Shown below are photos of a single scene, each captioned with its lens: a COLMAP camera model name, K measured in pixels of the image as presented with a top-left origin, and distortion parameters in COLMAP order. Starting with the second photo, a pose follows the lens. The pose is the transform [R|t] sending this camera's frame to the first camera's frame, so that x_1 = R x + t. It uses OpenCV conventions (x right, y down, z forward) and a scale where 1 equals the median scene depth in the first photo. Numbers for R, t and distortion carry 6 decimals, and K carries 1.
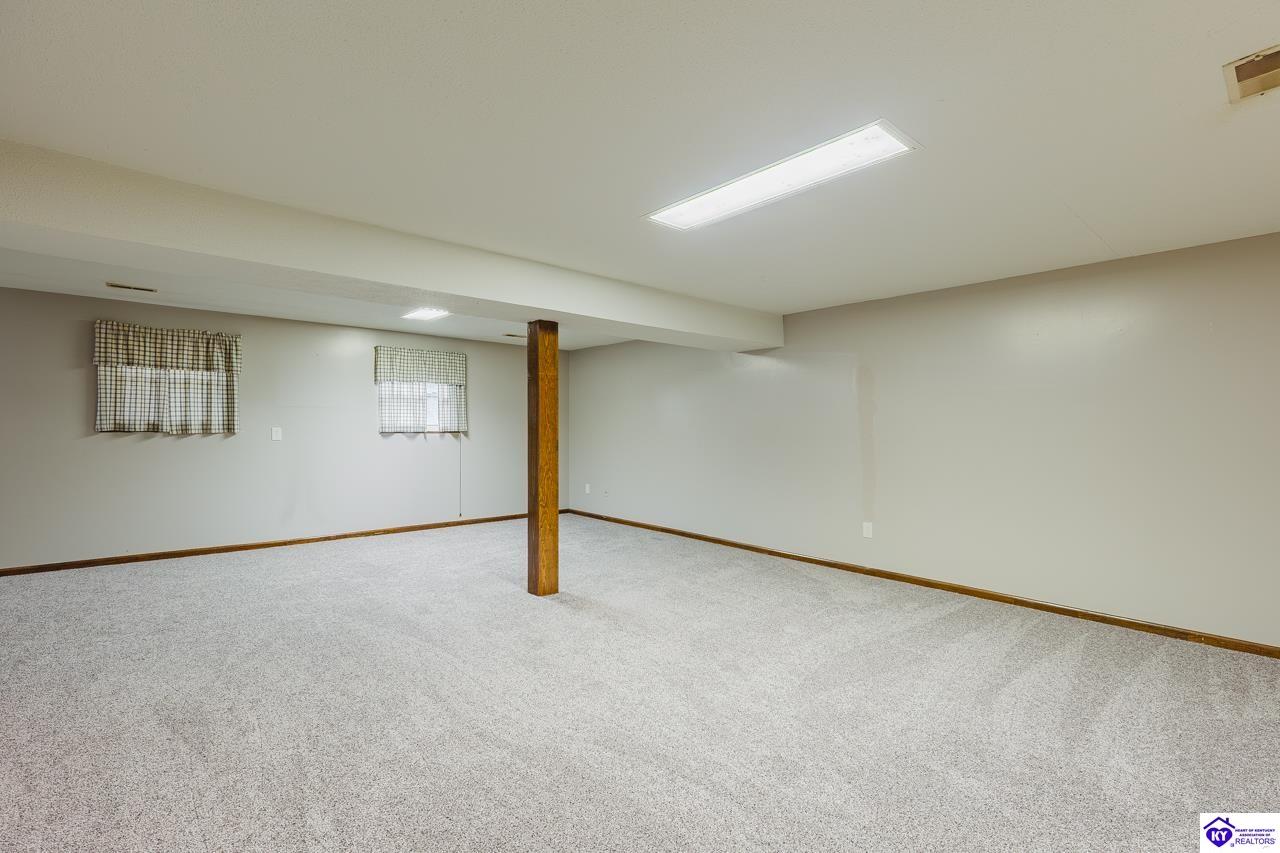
lens RADIAL K [[580.2, 0, 642.5], [0, 580.2, 432.5], [0, 0, 1]] dist [0.001710, 0.000146]
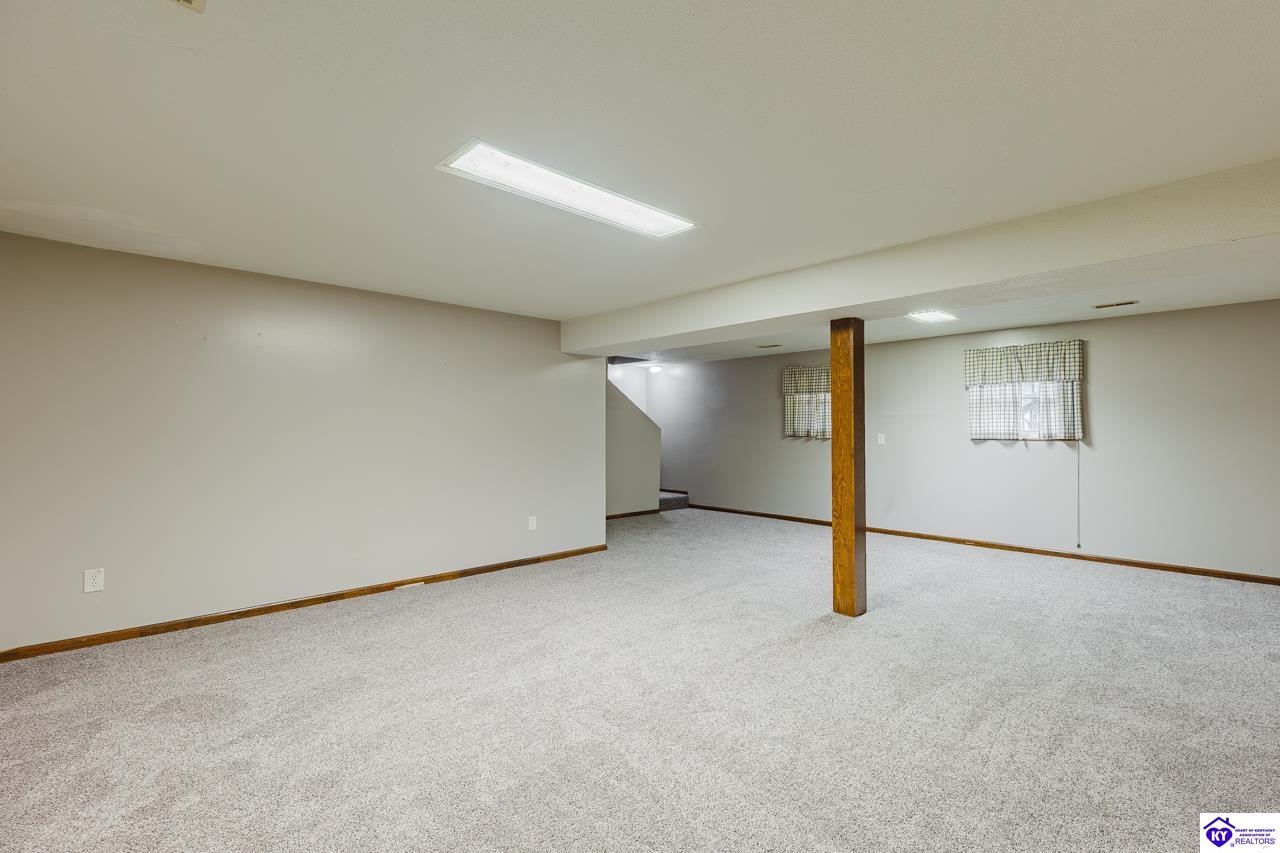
lens RADIAL K [[580.2, 0, 642.5], [0, 580.2, 432.5], [0, 0, 1]] dist [0.001710, 0.000146]
pose [[0.035799, -0.004525, -0.999349, 0.615123], [-0.010376, 0.999934, -0.004899, -0.001228], [0.999305, 0.010545, 0.035750, 0.529012]]
